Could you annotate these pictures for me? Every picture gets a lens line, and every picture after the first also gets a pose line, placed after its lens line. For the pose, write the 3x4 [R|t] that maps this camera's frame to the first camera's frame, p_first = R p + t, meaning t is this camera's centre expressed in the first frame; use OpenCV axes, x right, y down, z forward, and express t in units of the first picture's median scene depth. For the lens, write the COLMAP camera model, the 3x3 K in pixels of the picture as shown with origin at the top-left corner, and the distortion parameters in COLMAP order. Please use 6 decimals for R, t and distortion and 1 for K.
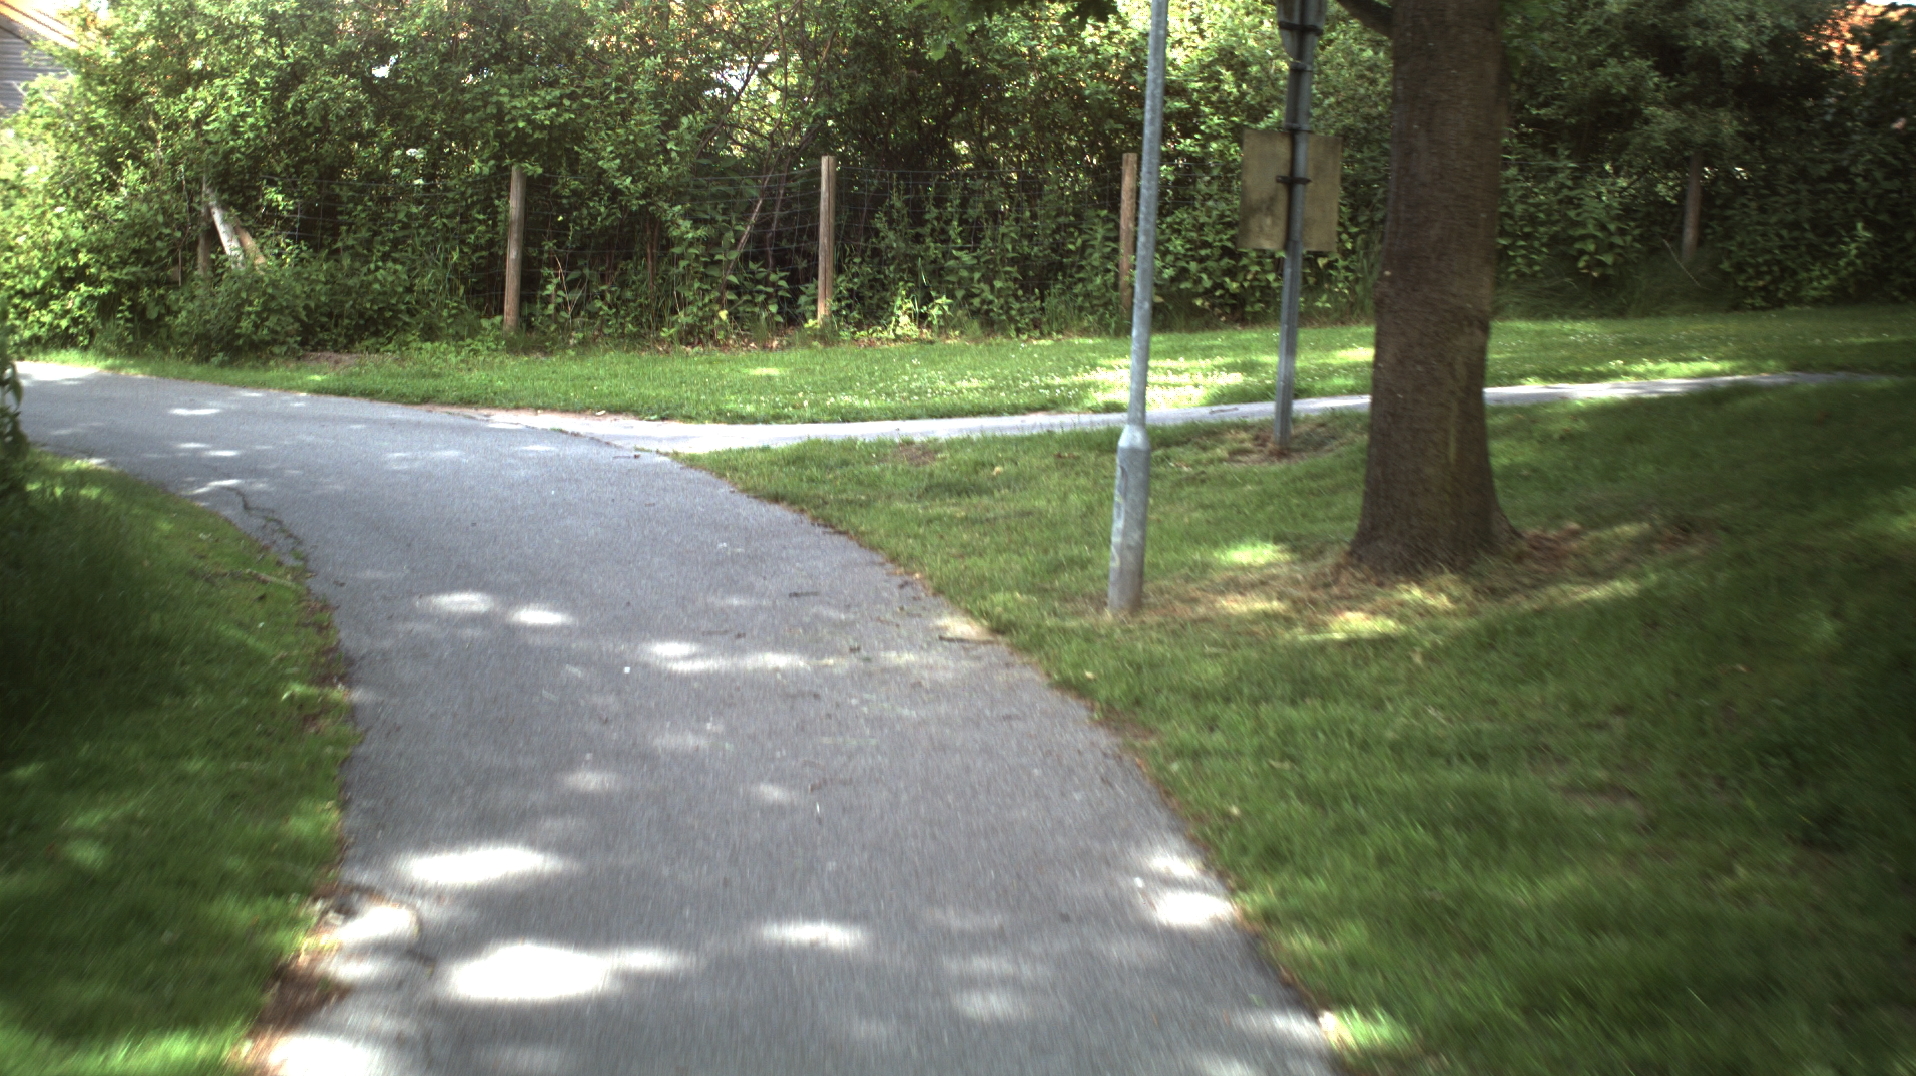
lens RADIAL K [[3366.9, 0, 958.0], [0, 3366.9, 538.0], [0, 0, 1]] dist [-0.305077, 0.524460]
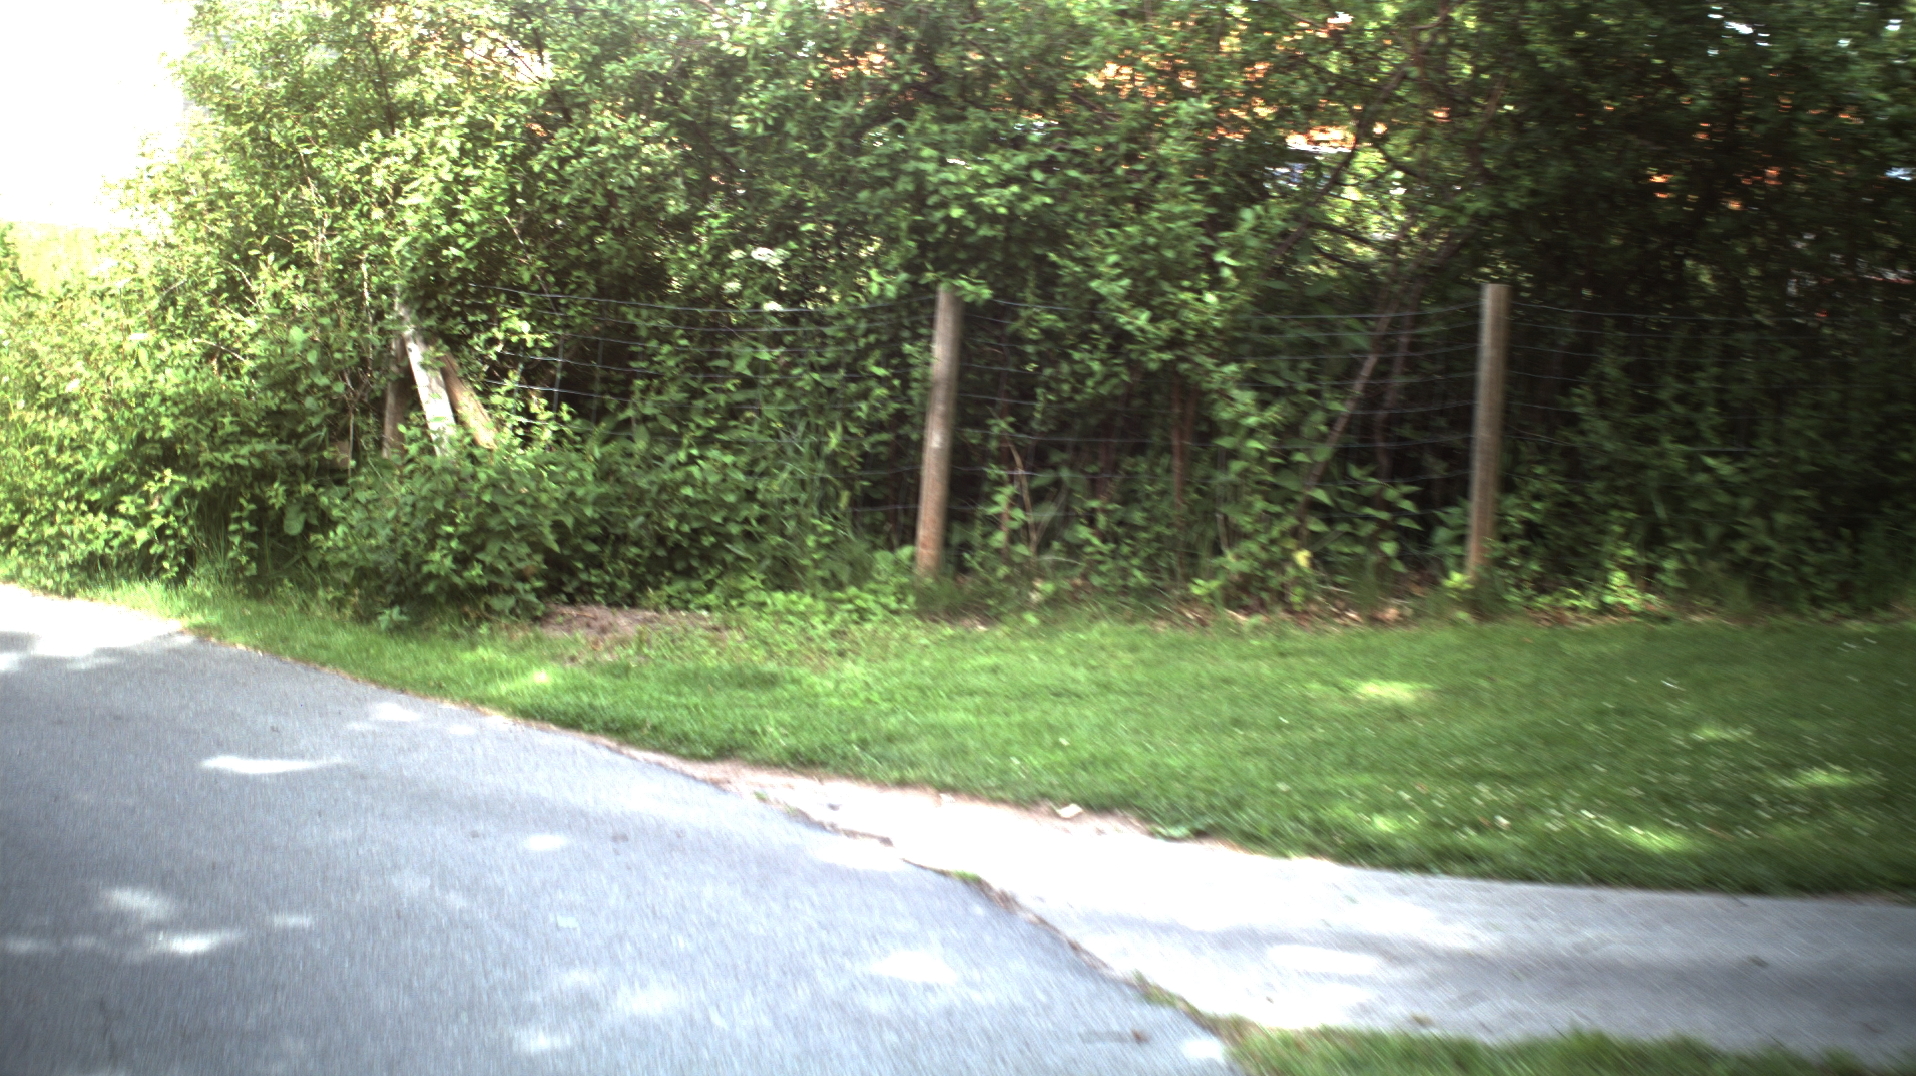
lens RADIAL K [[3366.9, 0, 958.0], [0, 3366.9, 538.0], [0, 0, 1]] dist [-0.305077, 0.524460]
pose [[0.988155, 0.036182, -0.149133, -0.043872], [-0.040489, 0.998843, -0.025948, -0.053894], [0.148021, 0.031679, 0.988477, 0.439071]]
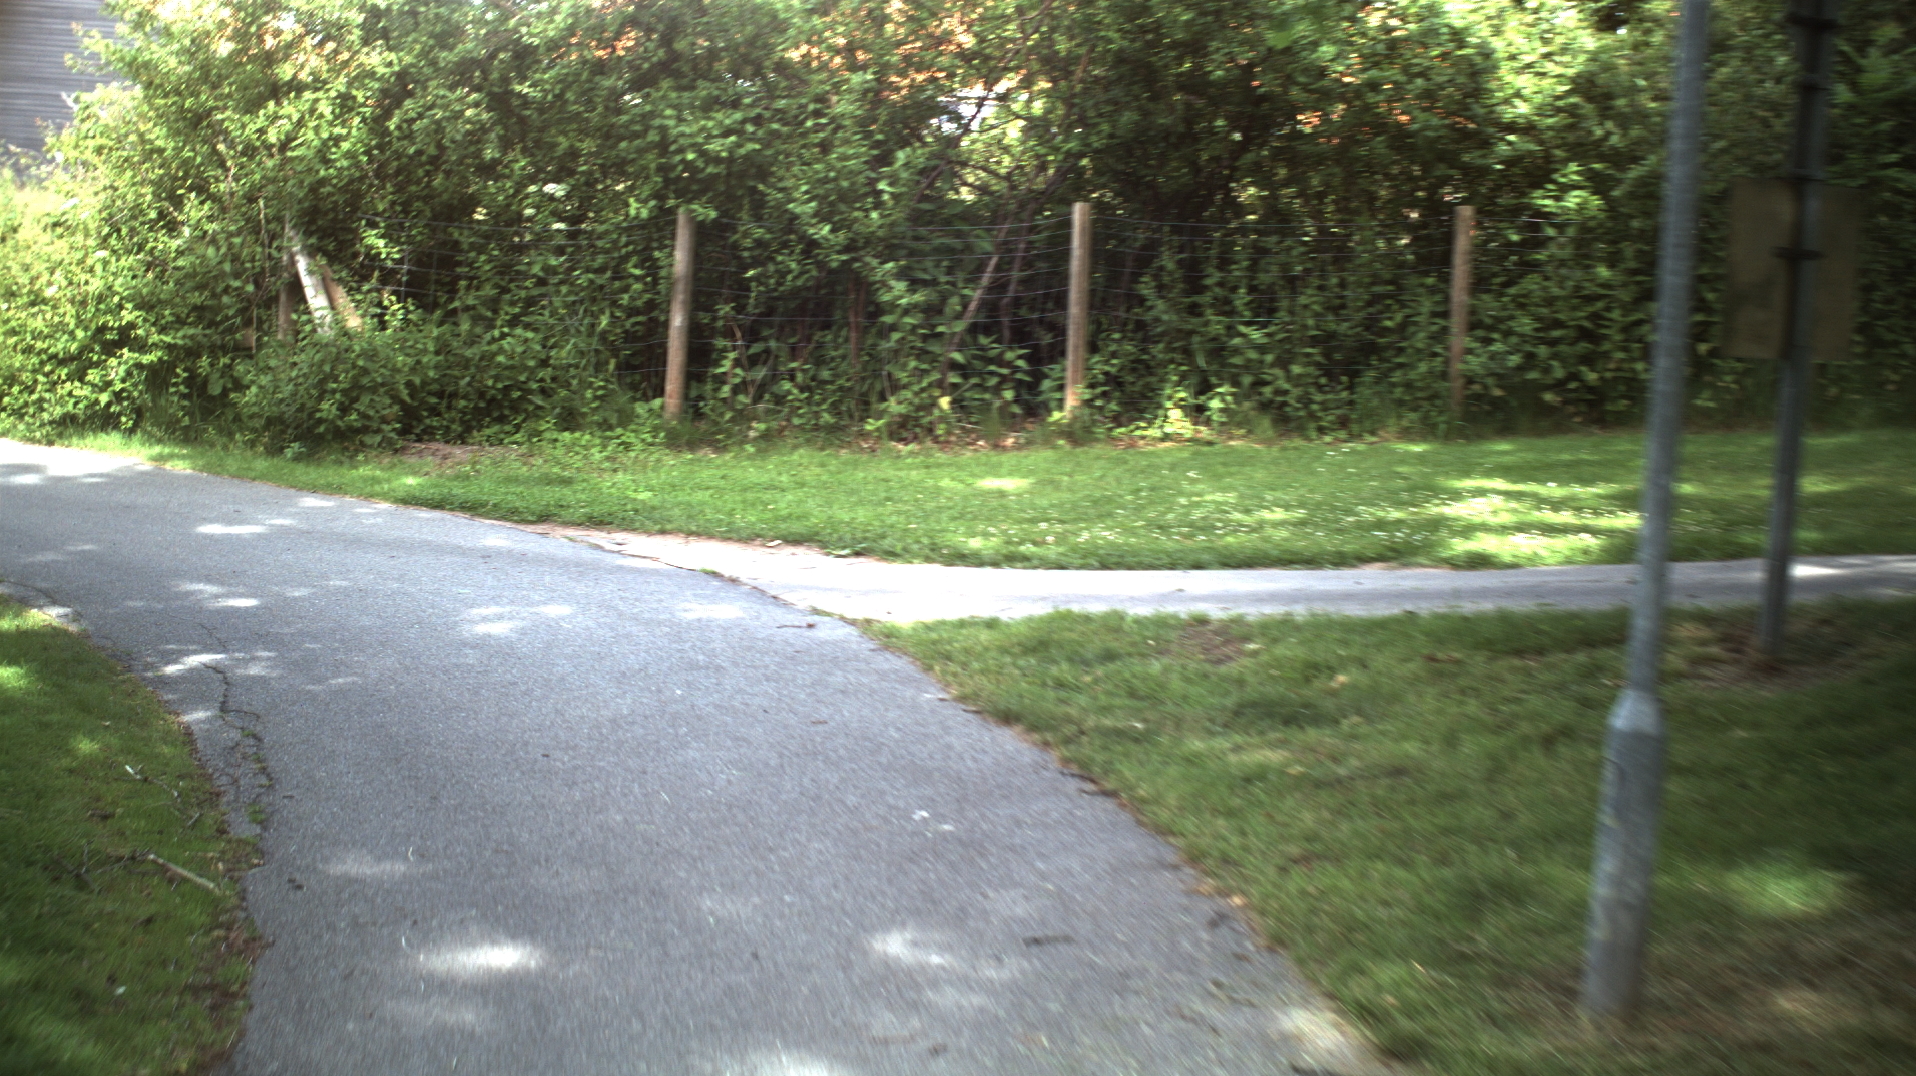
lens RADIAL K [[3366.9, 0, 958.0], [0, 3366.9, 538.0], [0, 0, 1]] dist [-0.305077, 0.524460]
pose [[0.997417, 0.020601, -0.068812, -0.012374], [-0.021524, 0.999688, -0.012703, -0.025387], [0.068529, 0.014152, 0.997549, 0.220647]]
